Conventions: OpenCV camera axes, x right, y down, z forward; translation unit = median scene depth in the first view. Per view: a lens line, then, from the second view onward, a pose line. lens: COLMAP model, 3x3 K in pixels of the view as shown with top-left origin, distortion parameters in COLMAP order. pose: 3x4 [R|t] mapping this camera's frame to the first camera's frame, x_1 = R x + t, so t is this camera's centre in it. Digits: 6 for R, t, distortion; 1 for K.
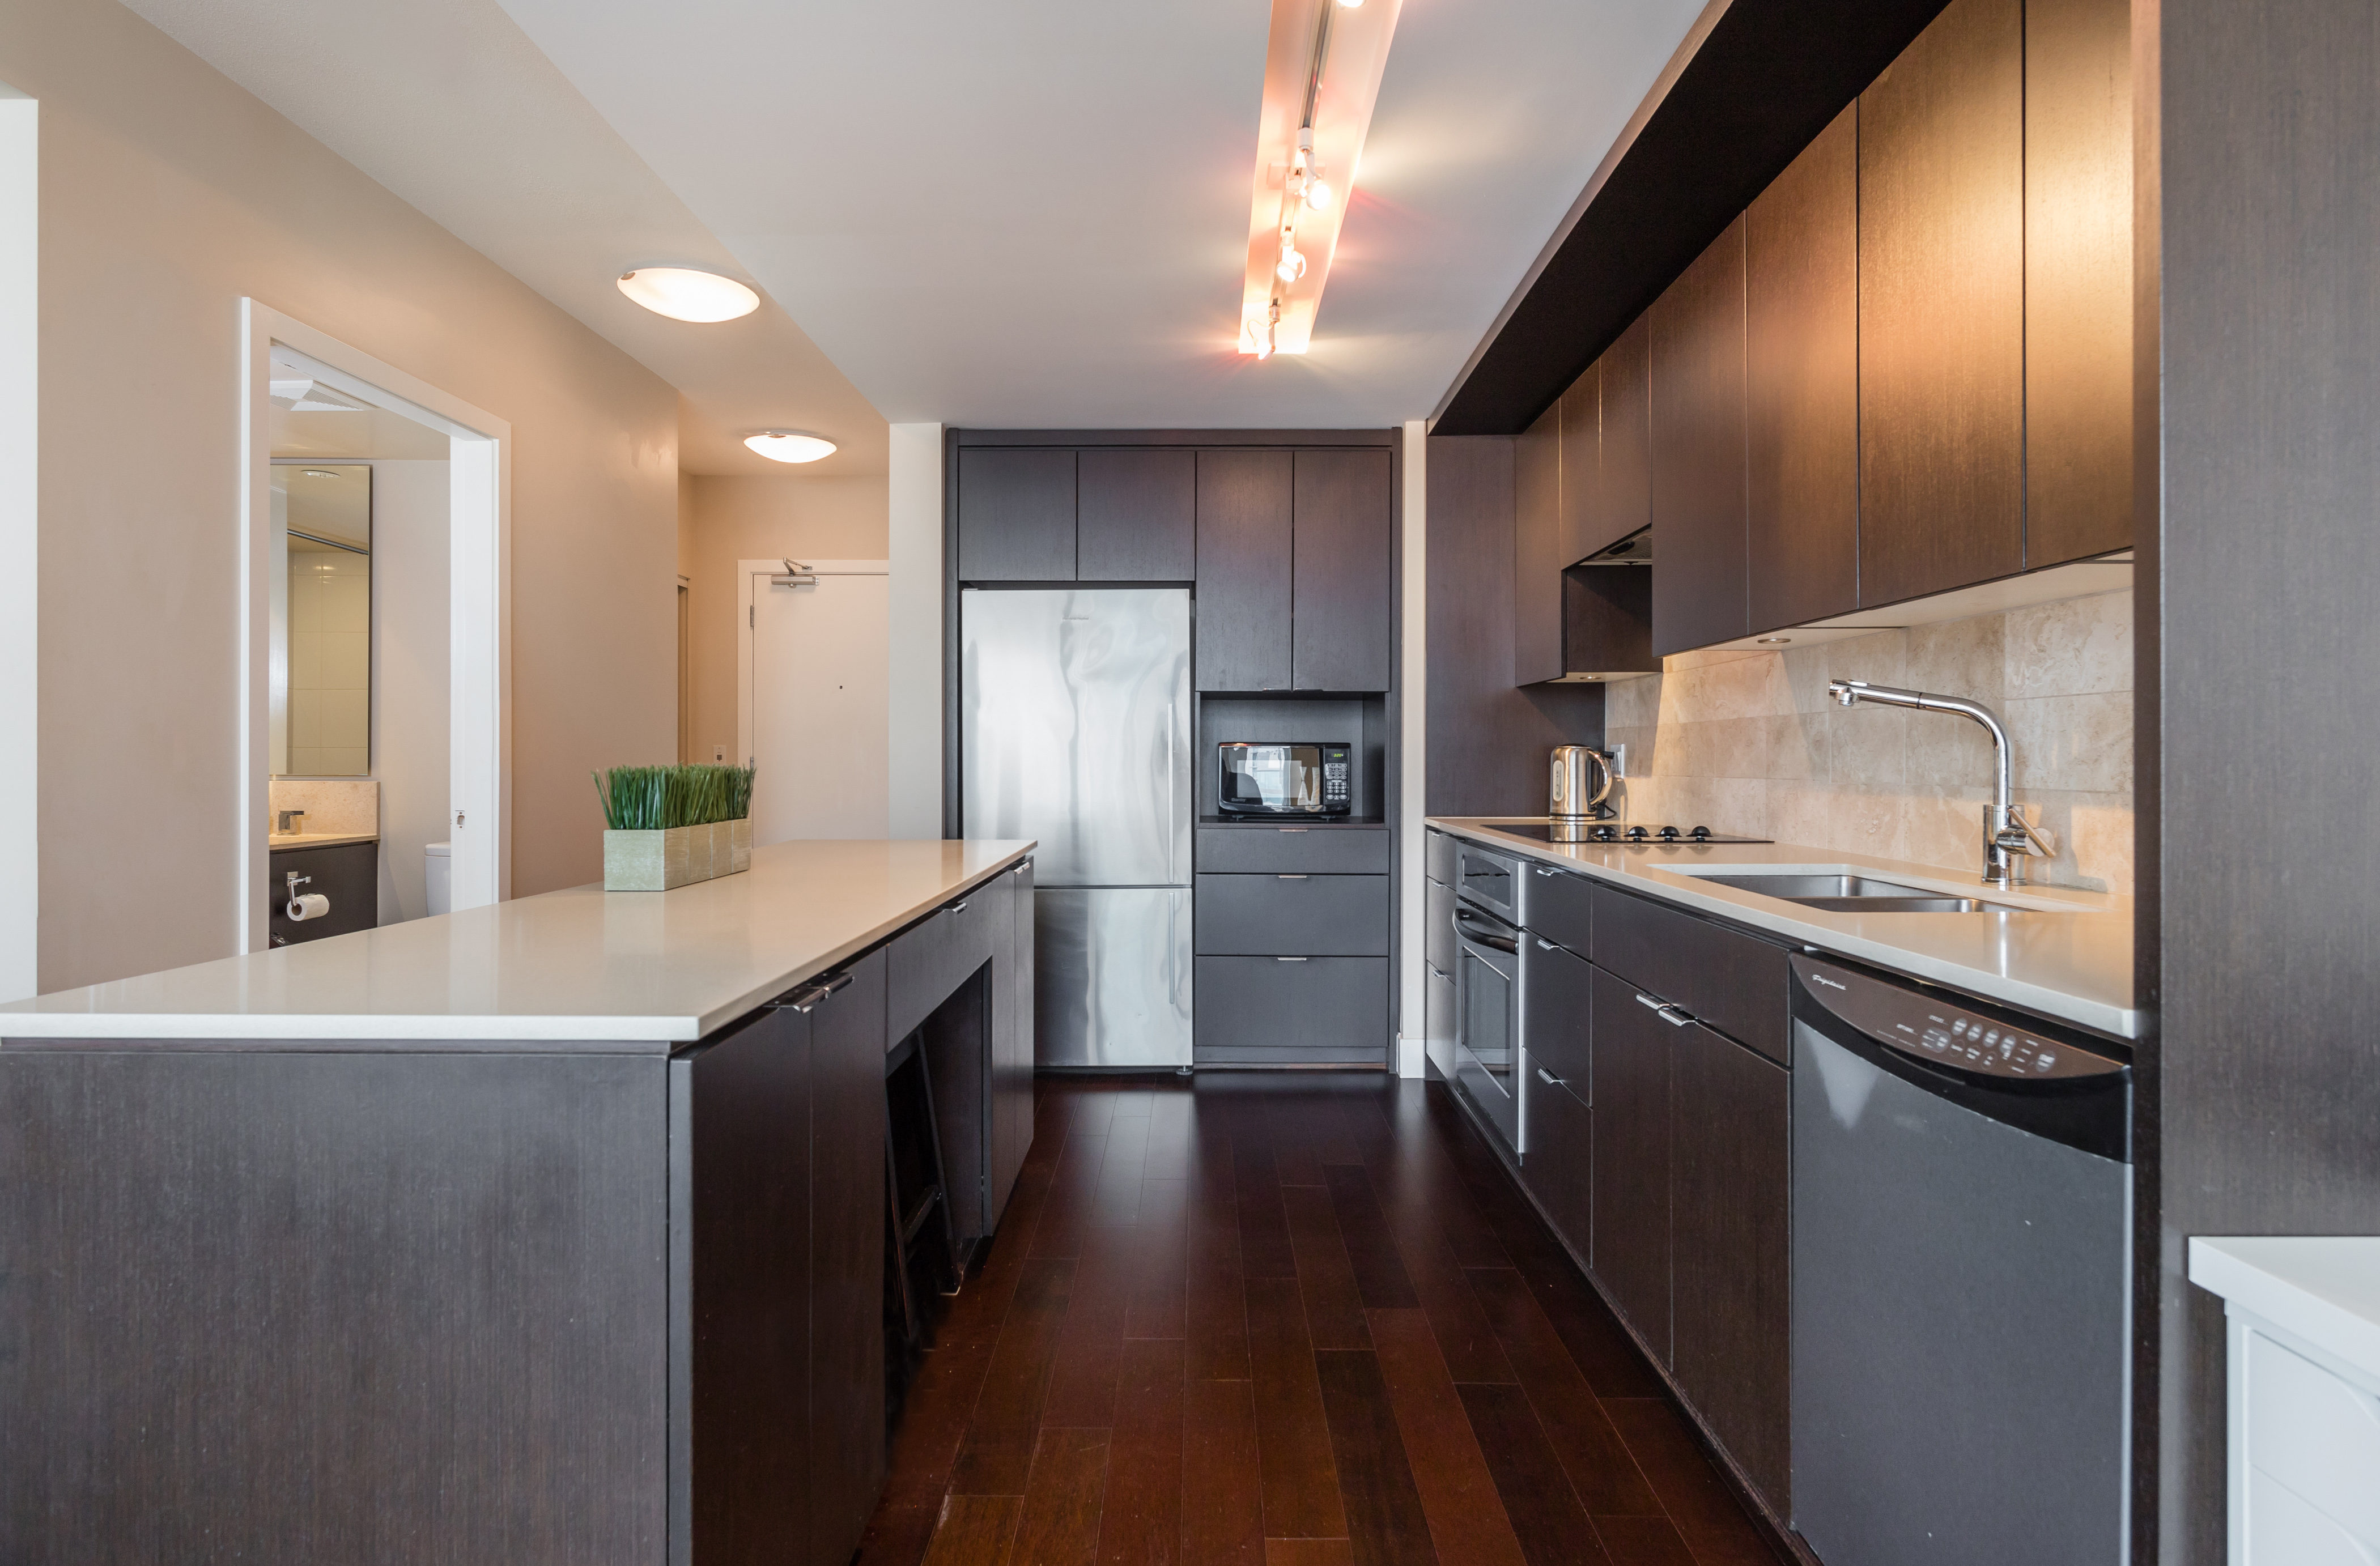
lens RADIAL K [[1265.0, 0, 1179.5], [0, 1265.0, 761.2], [0, 0, 1]] dist [0.002315, 0.000110]
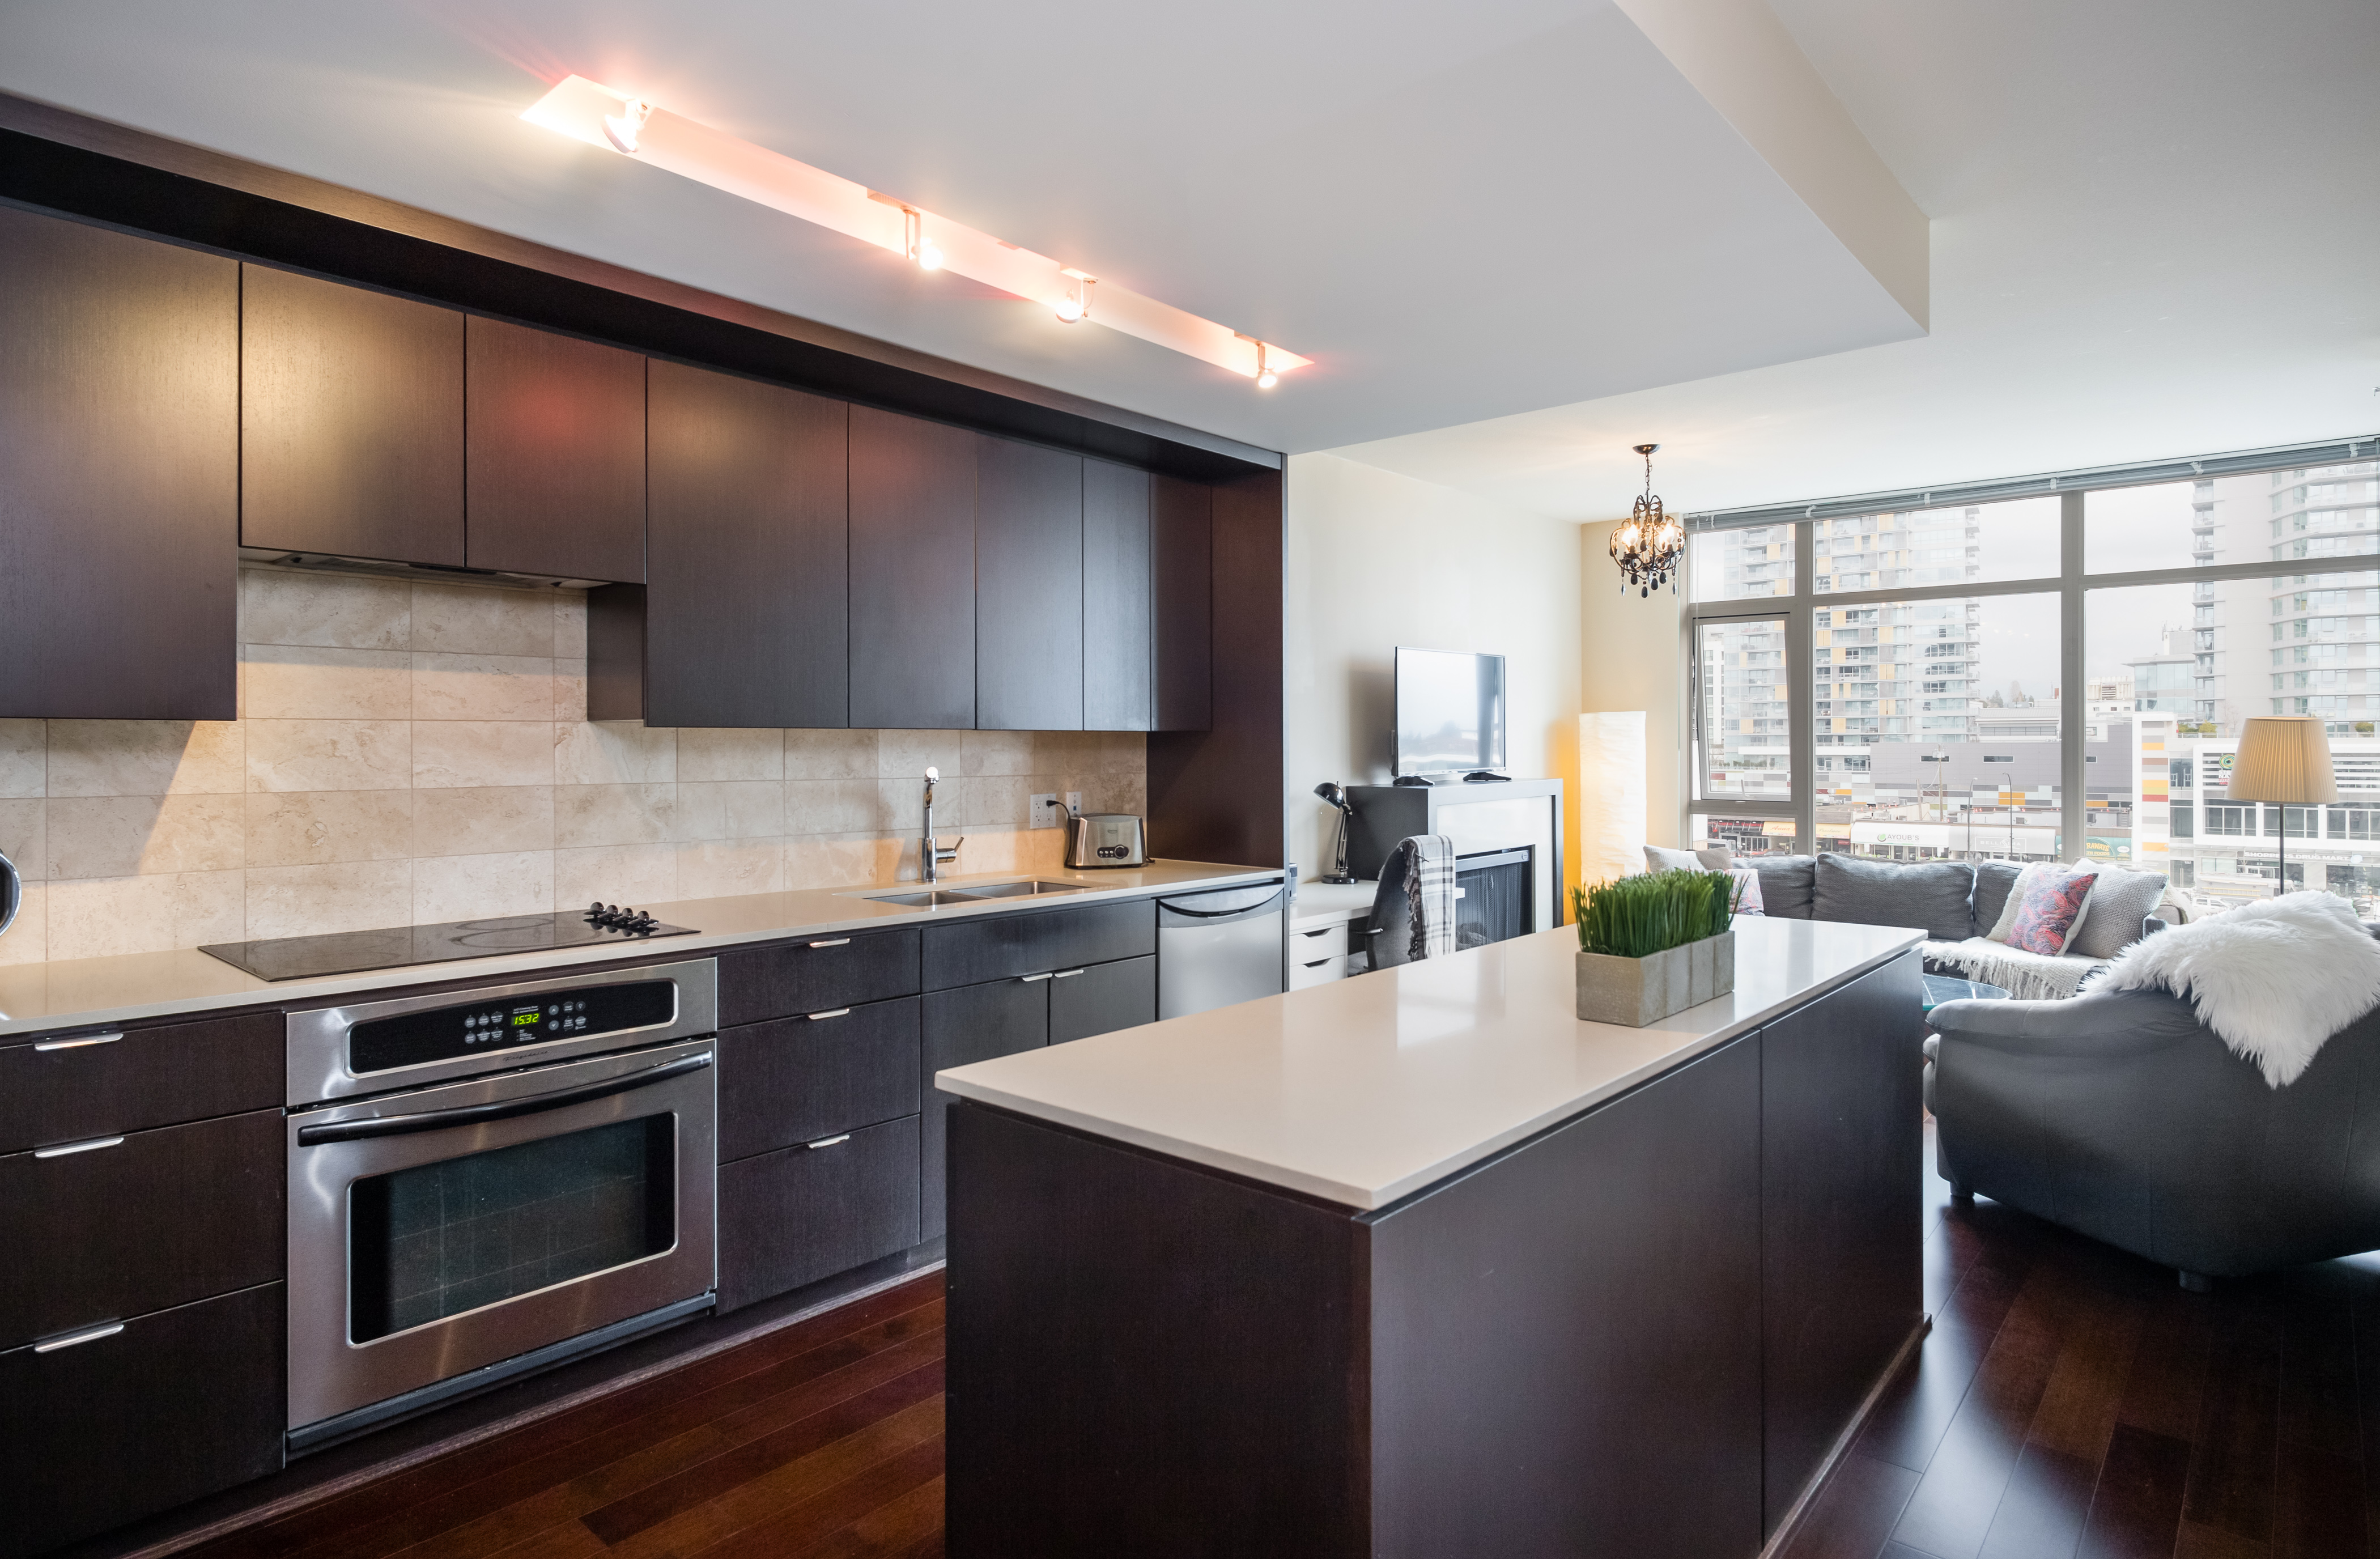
lens RADIAL K [[1287.3, 0, 1181.0], [0, 1287.3, 742.5], [0, 0, 1]] dist [0.003593, -0.001740]
pose [[-0.760293, 0.001354, 0.649579, -0.449556], [0.001096, 0.999999, -0.000802, -0.055075], [-0.649579, 0.000102, -0.760294, 1.184079]]
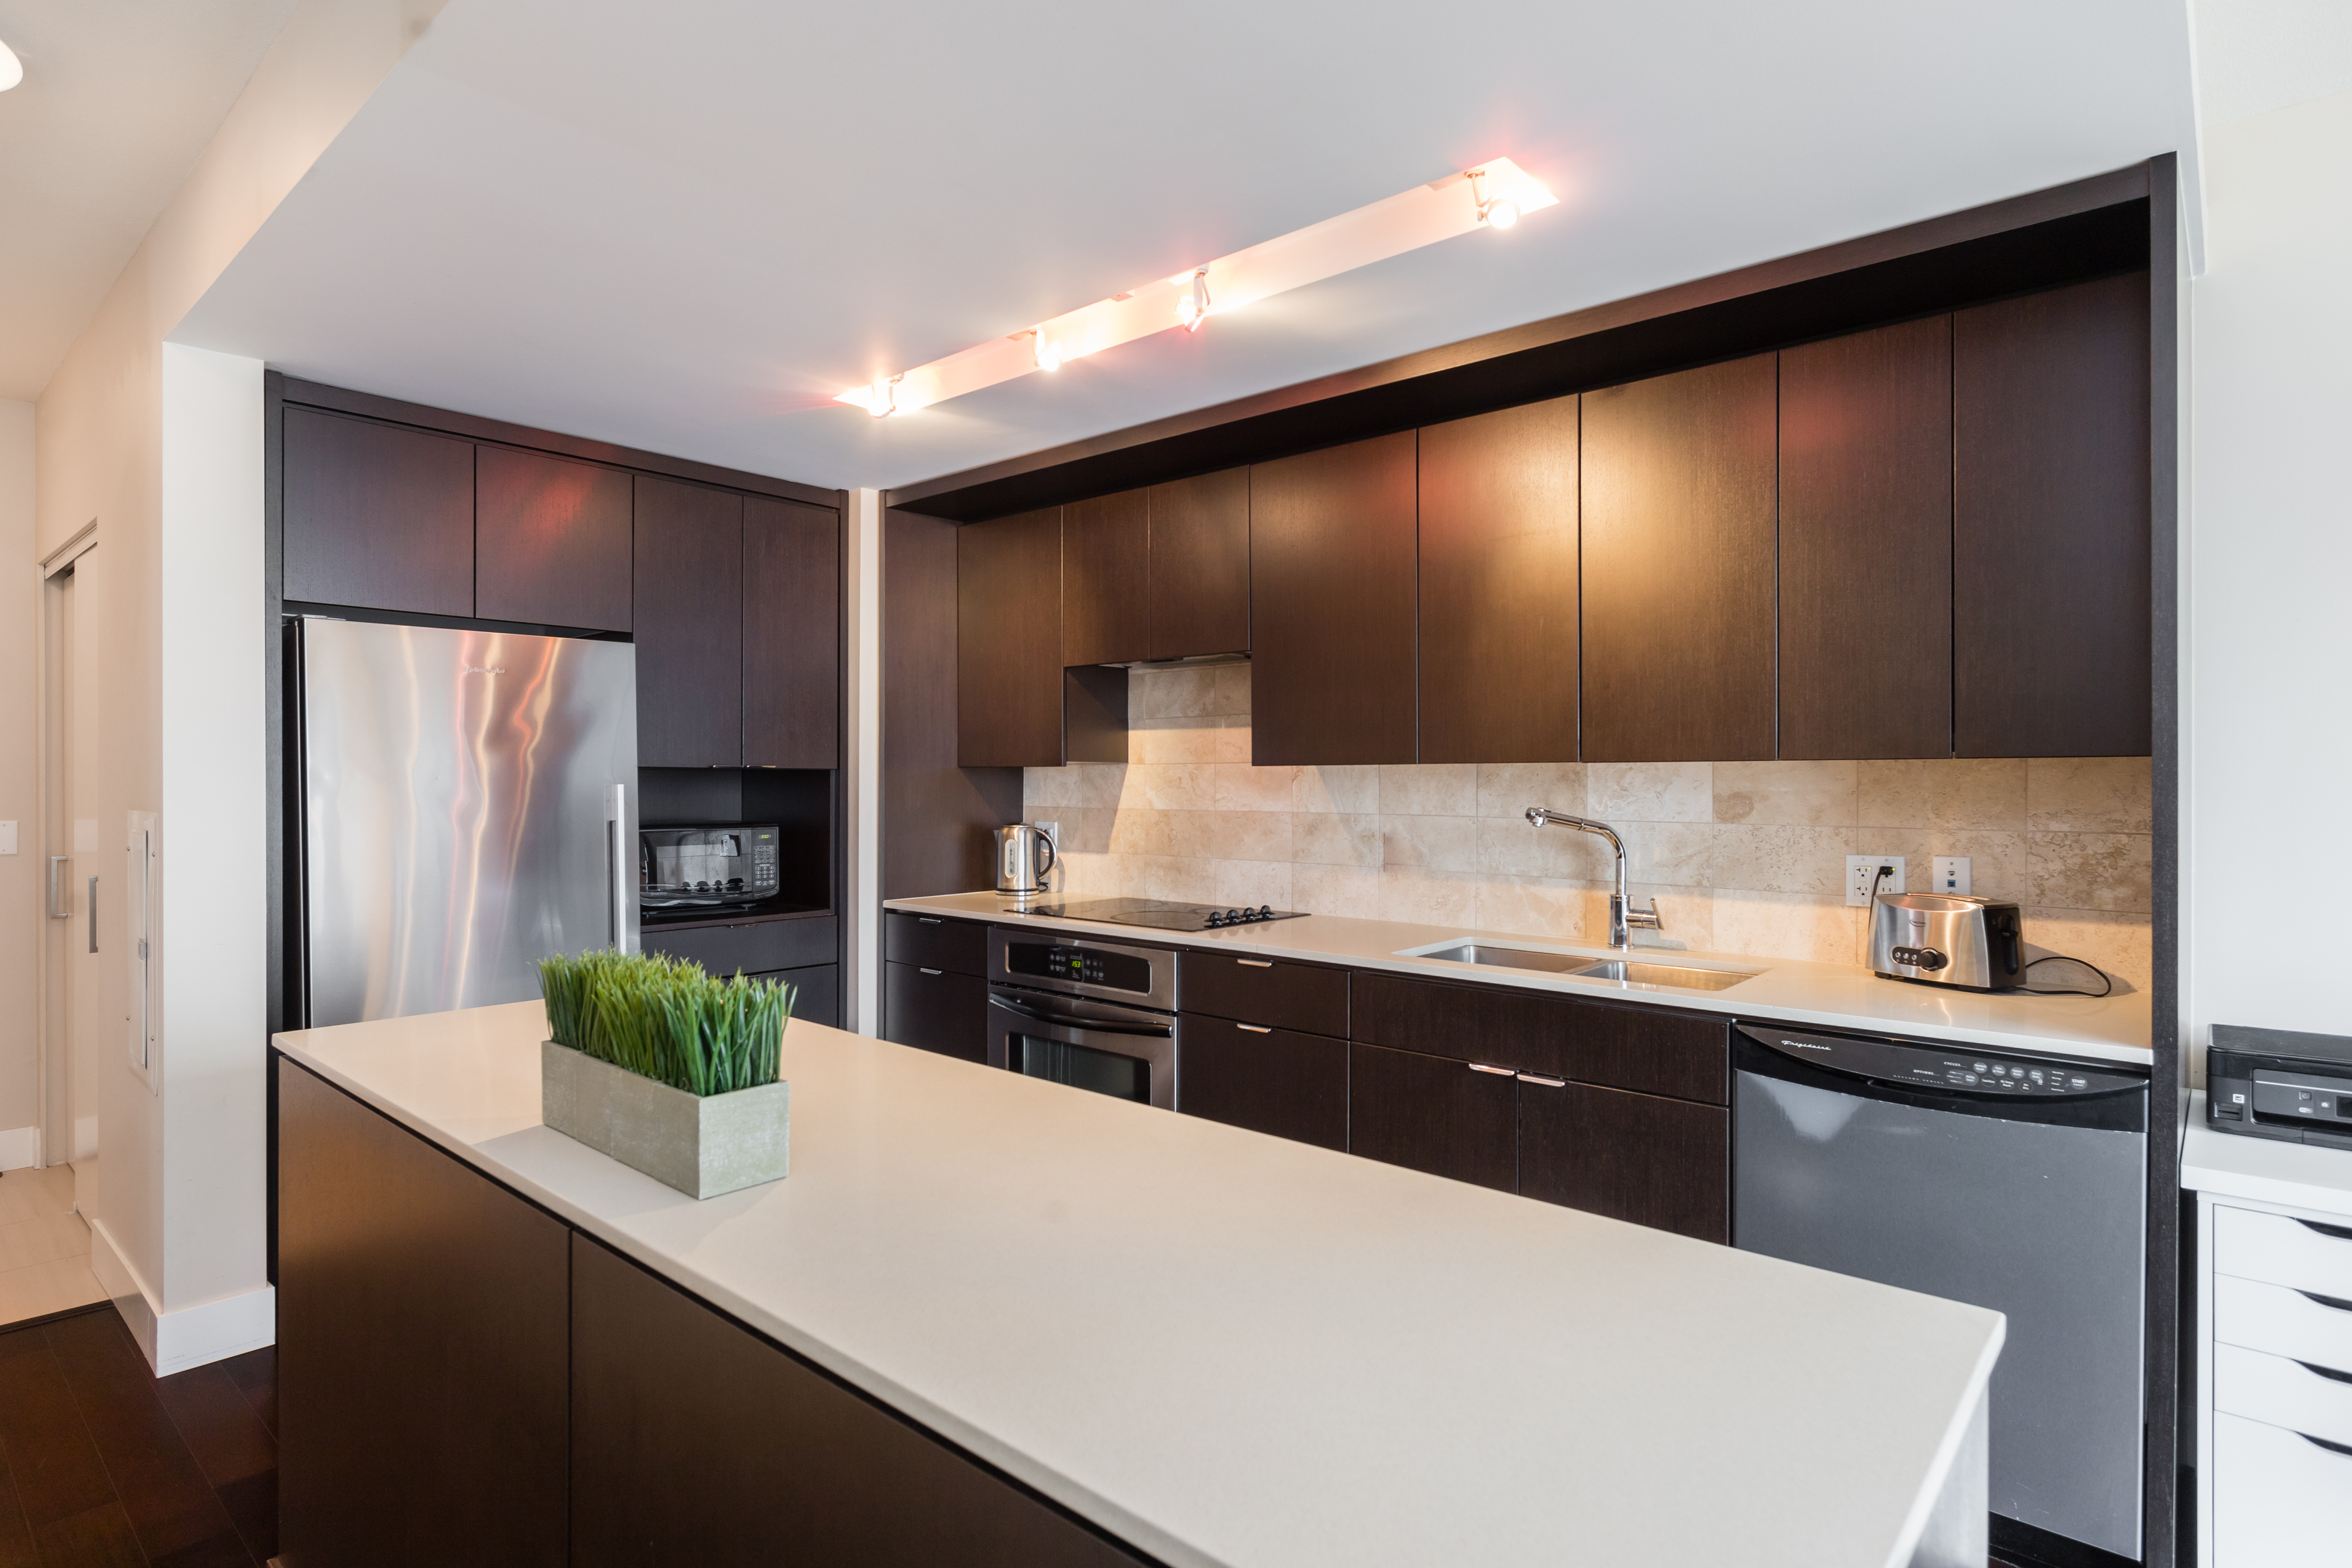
lens RADIAL K [[1215.8, 0, 1176.0], [0, 1215.8, 784.0], [0, 0, 1]] dist [0.000994, 0.000304]
pose [[0.650615, -0.003100, 0.759401, -0.422982], [0.000684, 0.999994, 0.003496, -0.055275], [-0.759407, -0.001755, 0.650613, 0.256452]]
